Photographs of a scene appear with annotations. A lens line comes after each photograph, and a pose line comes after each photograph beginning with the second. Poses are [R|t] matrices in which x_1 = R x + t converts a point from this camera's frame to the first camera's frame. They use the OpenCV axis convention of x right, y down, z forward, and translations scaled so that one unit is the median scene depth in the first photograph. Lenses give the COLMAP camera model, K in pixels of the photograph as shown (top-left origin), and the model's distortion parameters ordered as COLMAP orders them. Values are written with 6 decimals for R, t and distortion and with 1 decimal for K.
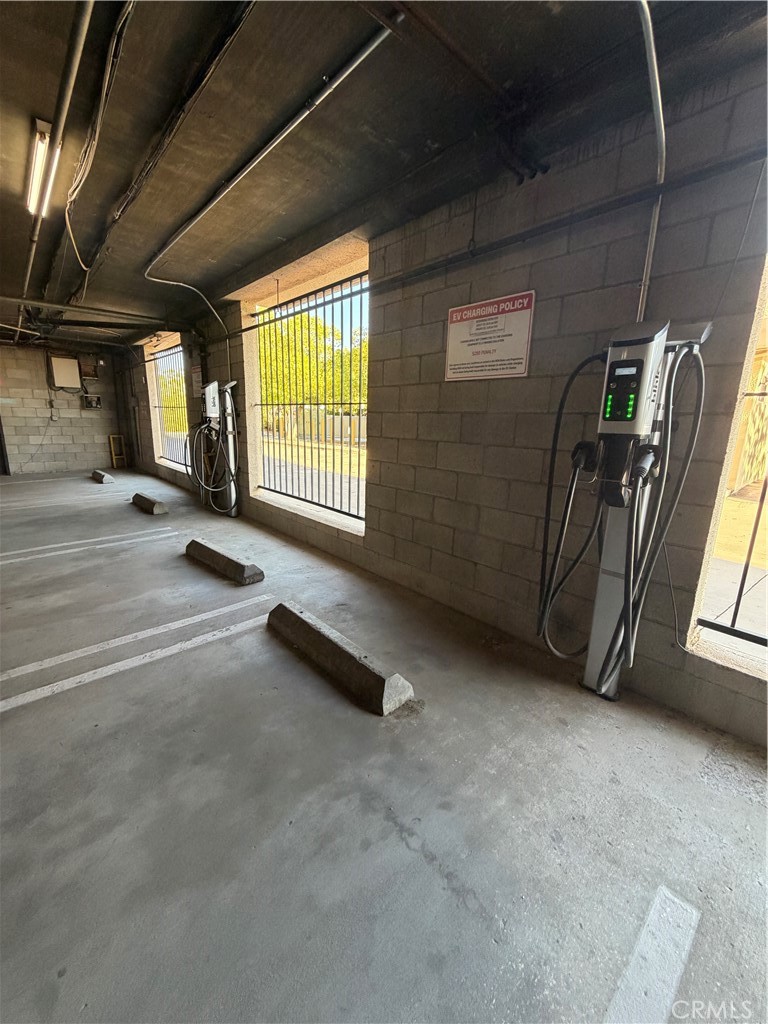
lens RADIAL K [[408.4, 0, 378.9], [0, 408.4, 504.7], [0, 0, 1]] dist [-0.003857, 0.000332]
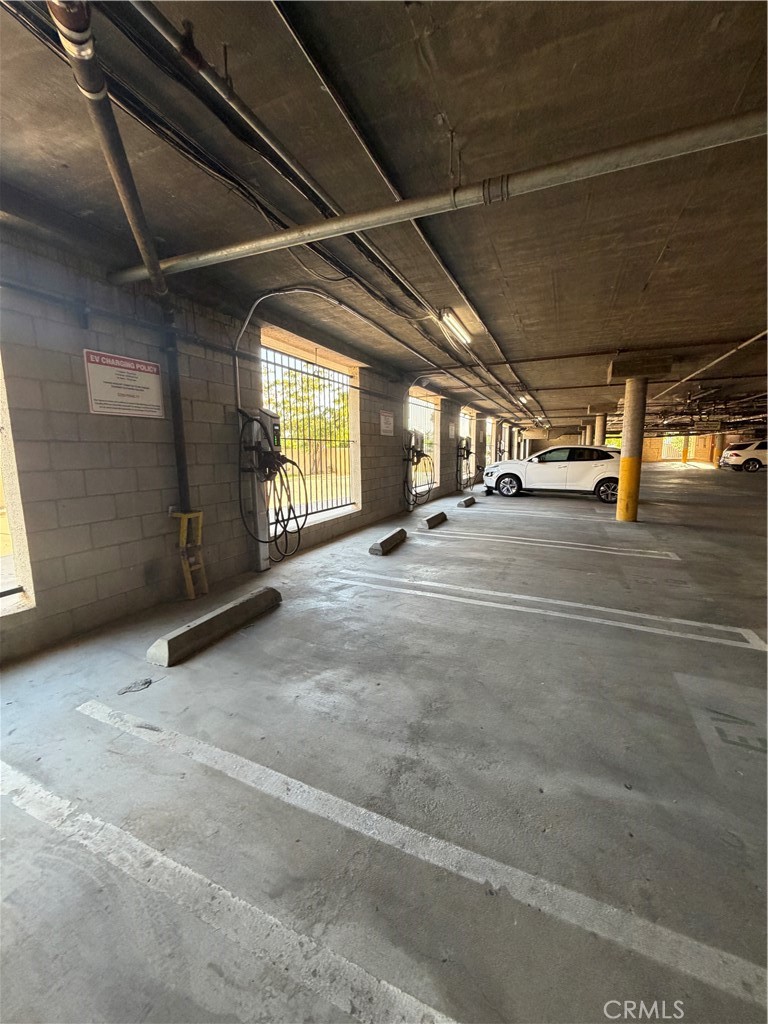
lens RADIAL K [[408.4, 0, 379.1], [0, 408.4, 513.1], [0, 0, 1]] dist [-0.003857, 0.000332]
pose [[-0.423427, -0.142192, 0.894702, -1.641131], [0.211132, 0.944921, 0.250094, -0.334057], [-0.880984, 0.294796, -0.370084, 1.486971]]
